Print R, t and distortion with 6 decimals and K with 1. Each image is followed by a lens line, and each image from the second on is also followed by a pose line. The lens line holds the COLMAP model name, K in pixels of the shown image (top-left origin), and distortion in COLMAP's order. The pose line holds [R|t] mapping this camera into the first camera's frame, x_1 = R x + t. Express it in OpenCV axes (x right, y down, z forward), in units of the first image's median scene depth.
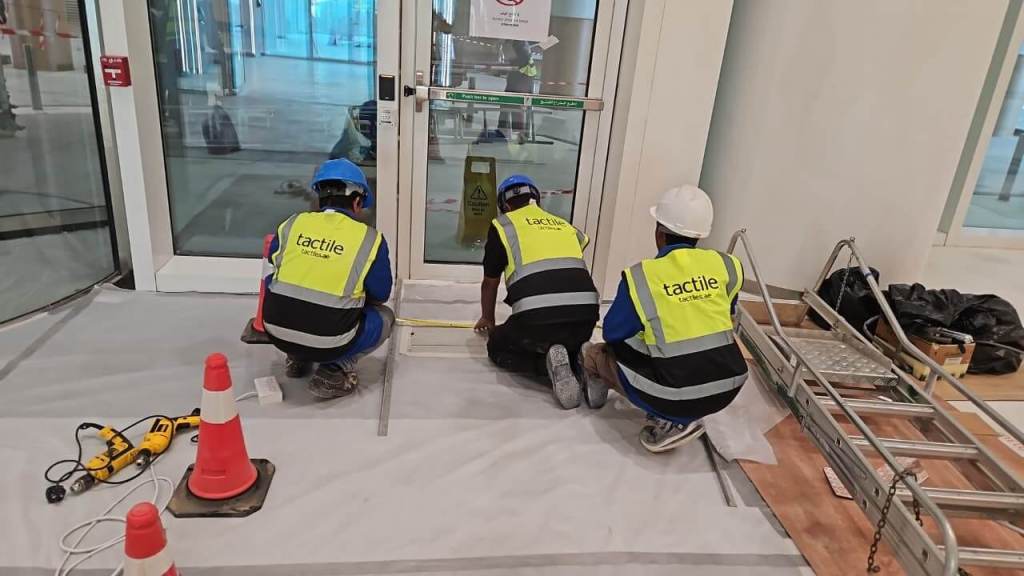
lens RADIAL K [[685.2, 0, 516.7], [0, 685.2, 283.7], [0, 0, 1]] dist [0.084637, -0.086484]
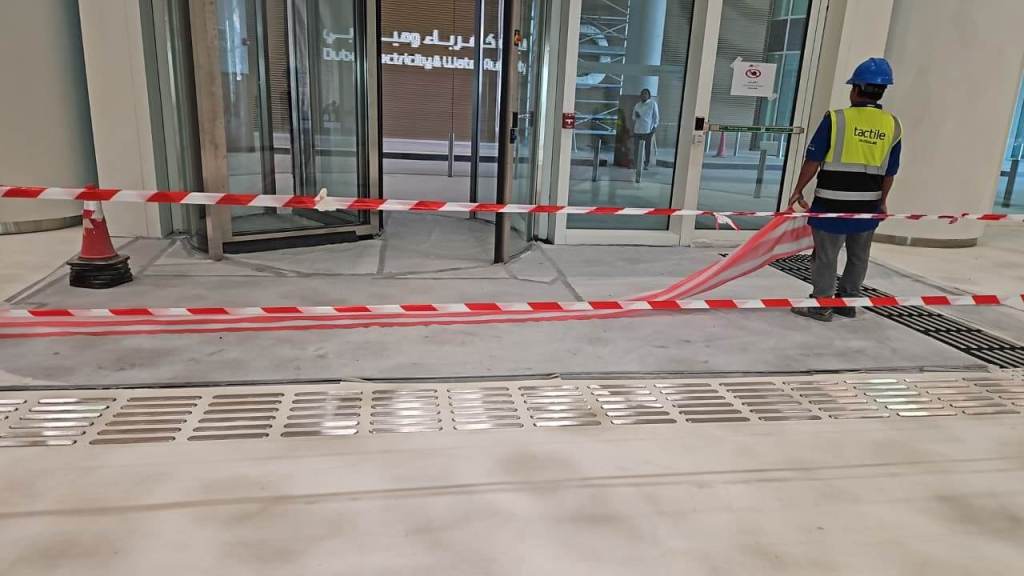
lens RADIAL K [[685.2, 0, 516.7], [0, 685.2, 283.7], [0, 0, 1]] dist [0.084637, -0.086484]
pose [[0.998395, -0.046413, 0.032459, -0.763087], [0.049811, 0.992323, -0.113200, 0.327280], [-0.026956, 0.114635, 0.993042, -0.772936]]
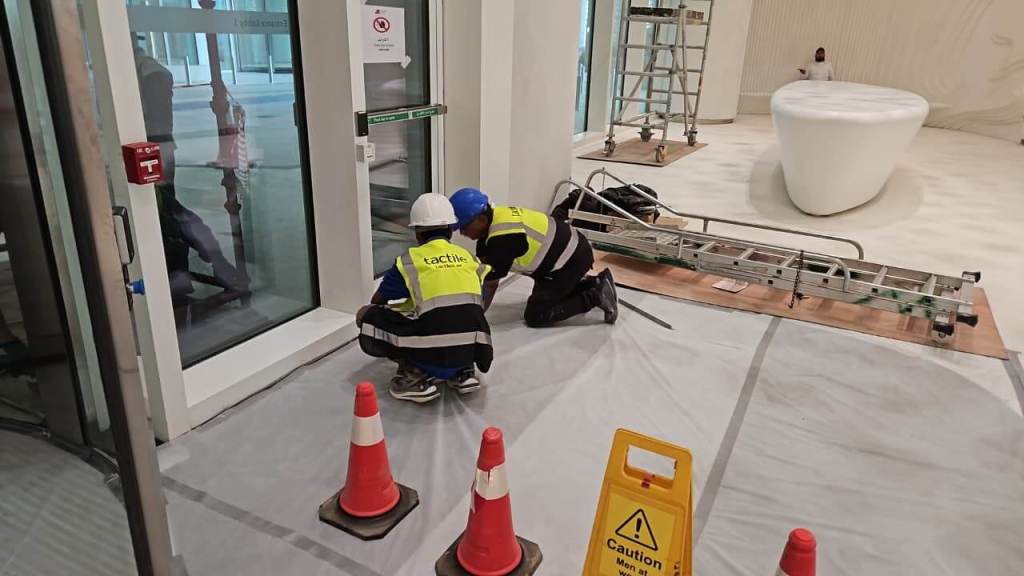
lens RADIAL K [[682.3, 0, 510.4], [0, 682.3, 286.0], [0, 0, 1]] dist [0.091426, -0.089737]
pose [[0.555073, -0.349311, 0.754902, -0.927292], [0.317920, 0.927738, 0.195523, -0.193578], [-0.768649, 0.131469, 0.626015, 0.232218]]
